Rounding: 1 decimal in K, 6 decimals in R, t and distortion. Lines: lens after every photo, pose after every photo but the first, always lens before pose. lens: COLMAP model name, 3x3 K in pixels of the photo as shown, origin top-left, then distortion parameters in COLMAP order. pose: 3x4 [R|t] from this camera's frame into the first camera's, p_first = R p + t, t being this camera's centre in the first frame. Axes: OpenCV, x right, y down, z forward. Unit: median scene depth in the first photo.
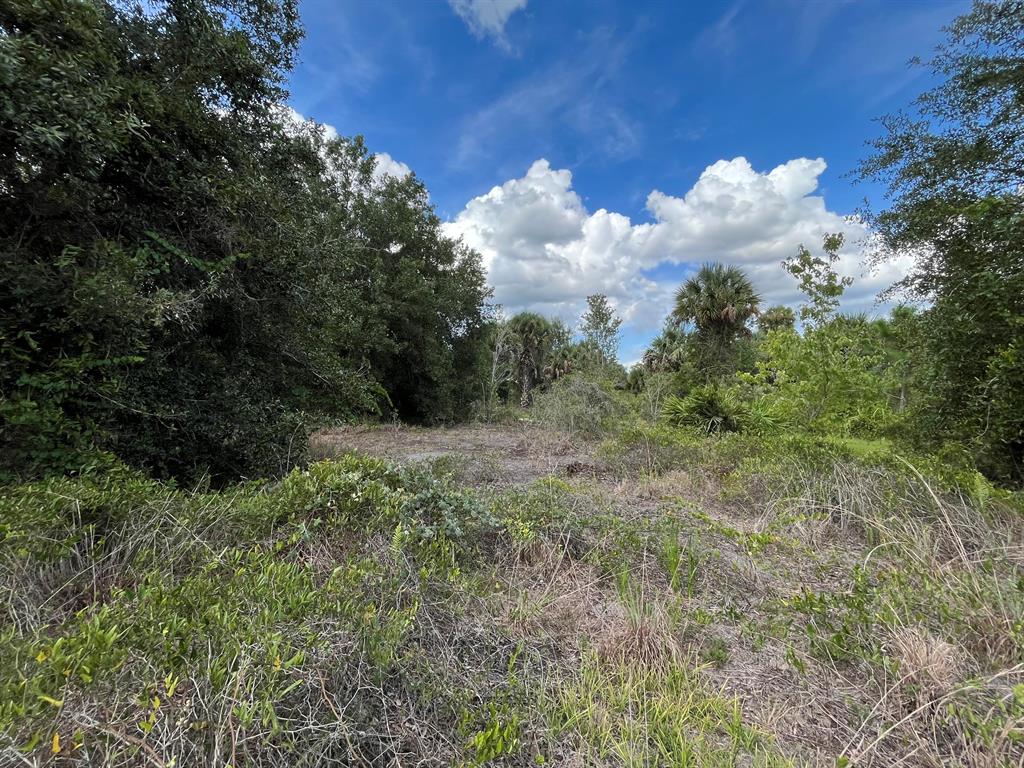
lens RADIAL K [[438.1, 0, 510.3], [0, 438.1, 380.6], [0, 0, 1]] dist [-0.002740, 0.000245]
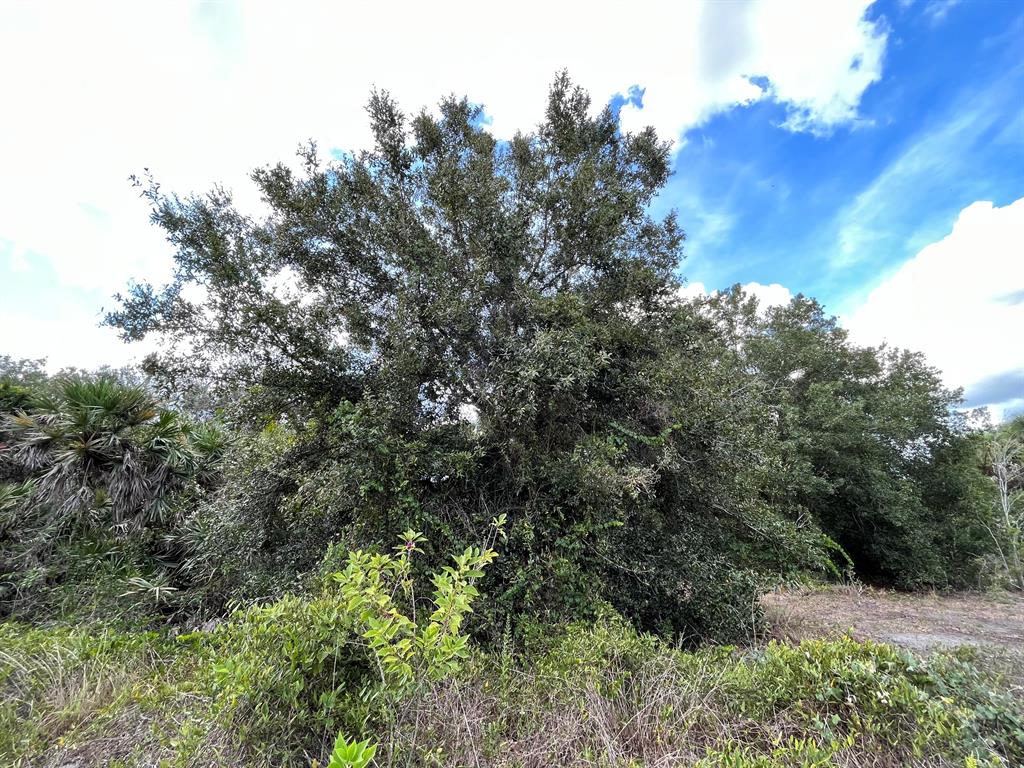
lens RADIAL K [[438.1, 0, 510.3], [0, 438.1, 380.6], [0, 0, 1]] dist [-0.002740, 0.000245]
pose [[0.654703, -0.260262, -0.709667, -0.010897], [0.024516, 0.945672, -0.324197, -0.009902], [0.755488, 0.194855, 0.625515, -0.033622]]
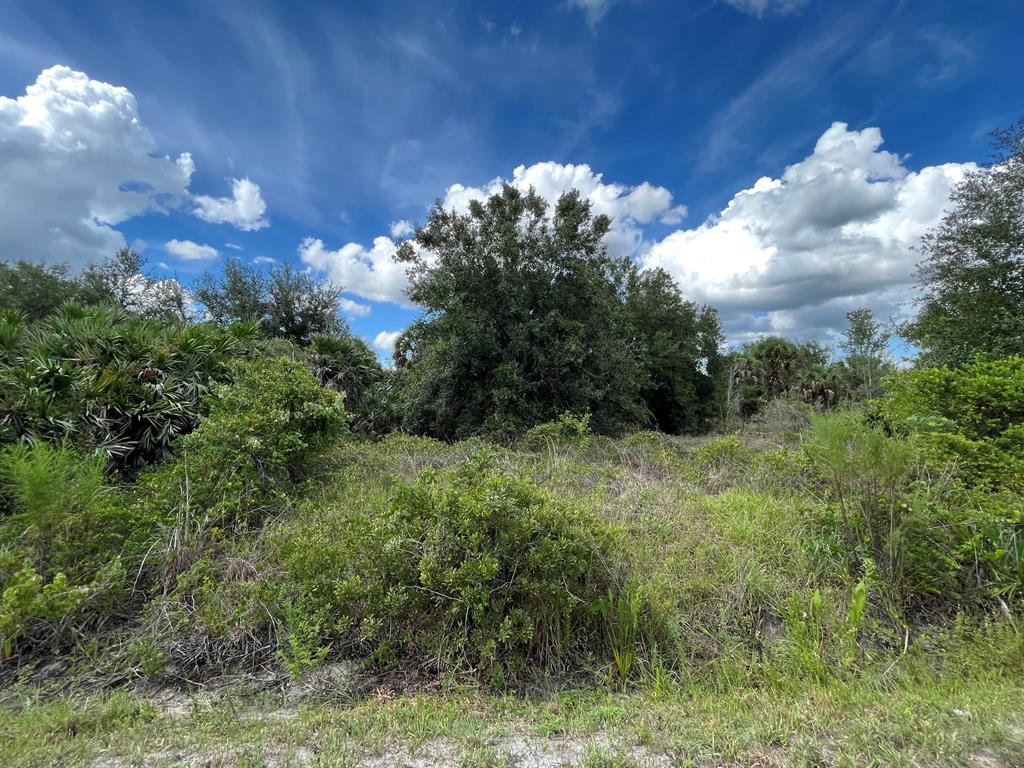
lens RADIAL K [[438.1, 0, 510.3], [0, 438.1, 380.6], [0, 0, 1]] dist [-0.002740, 0.000245]
pose [[0.841432, -0.054639, -0.537593, 0.164693], [0.030973, 0.998116, -0.052967, -0.026324], [0.539474, 0.027917, 0.841539, -0.681462]]
